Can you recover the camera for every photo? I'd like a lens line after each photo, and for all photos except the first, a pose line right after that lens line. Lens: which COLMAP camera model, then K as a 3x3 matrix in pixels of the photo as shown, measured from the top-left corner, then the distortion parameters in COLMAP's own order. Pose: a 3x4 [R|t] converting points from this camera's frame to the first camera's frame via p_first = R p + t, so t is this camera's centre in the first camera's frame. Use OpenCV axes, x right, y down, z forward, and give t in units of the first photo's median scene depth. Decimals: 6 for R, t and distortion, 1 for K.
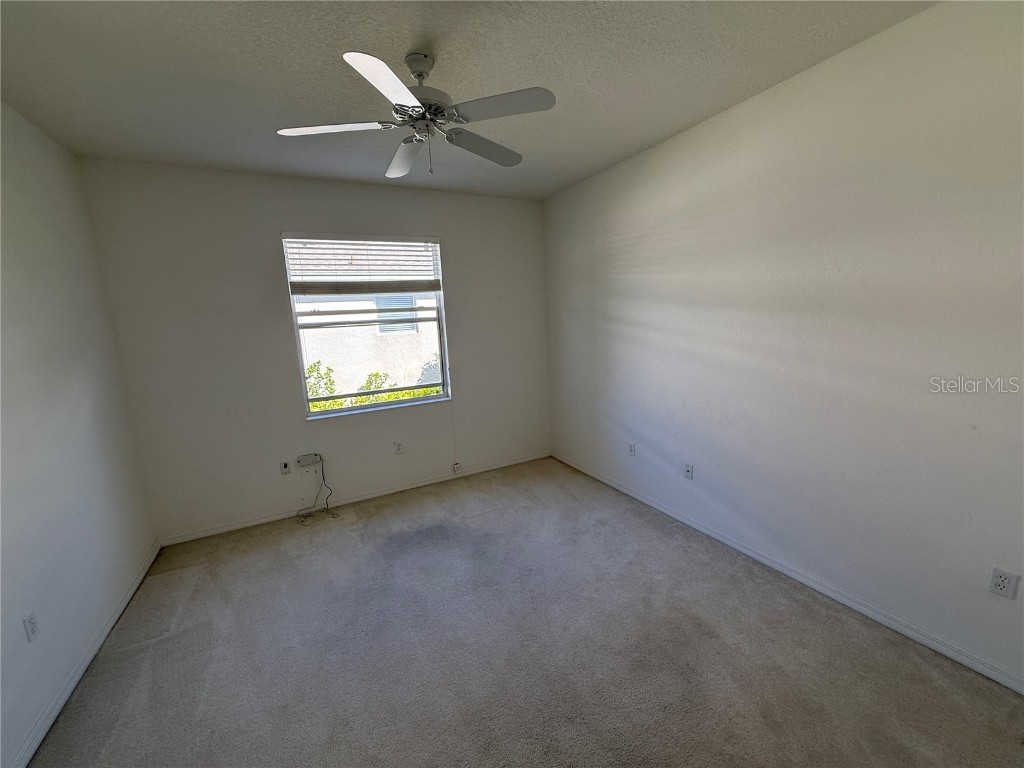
lens RADIAL K [[408.2, 0, 510.2], [0, 408.2, 385.0], [0, 0, 1]] dist [0.001942, 0.000066]
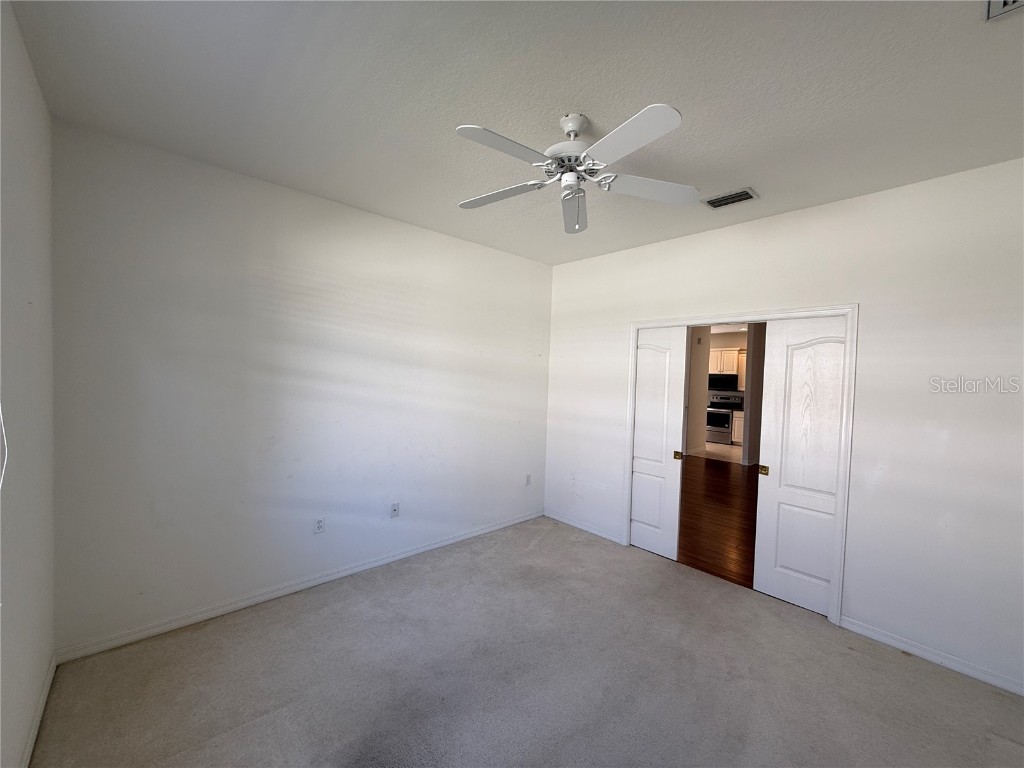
lens RADIAL K [[408.2, 0, 510.2], [0, 408.2, 385.0], [0, 0, 1]] dist [0.001942, 0.000066]
pose [[-0.250493, 0.013687, 0.968022, -0.719247], [0.140778, 0.989787, 0.022434, -0.107257], [-0.957828, 0.141895, -0.249861, 0.916181]]
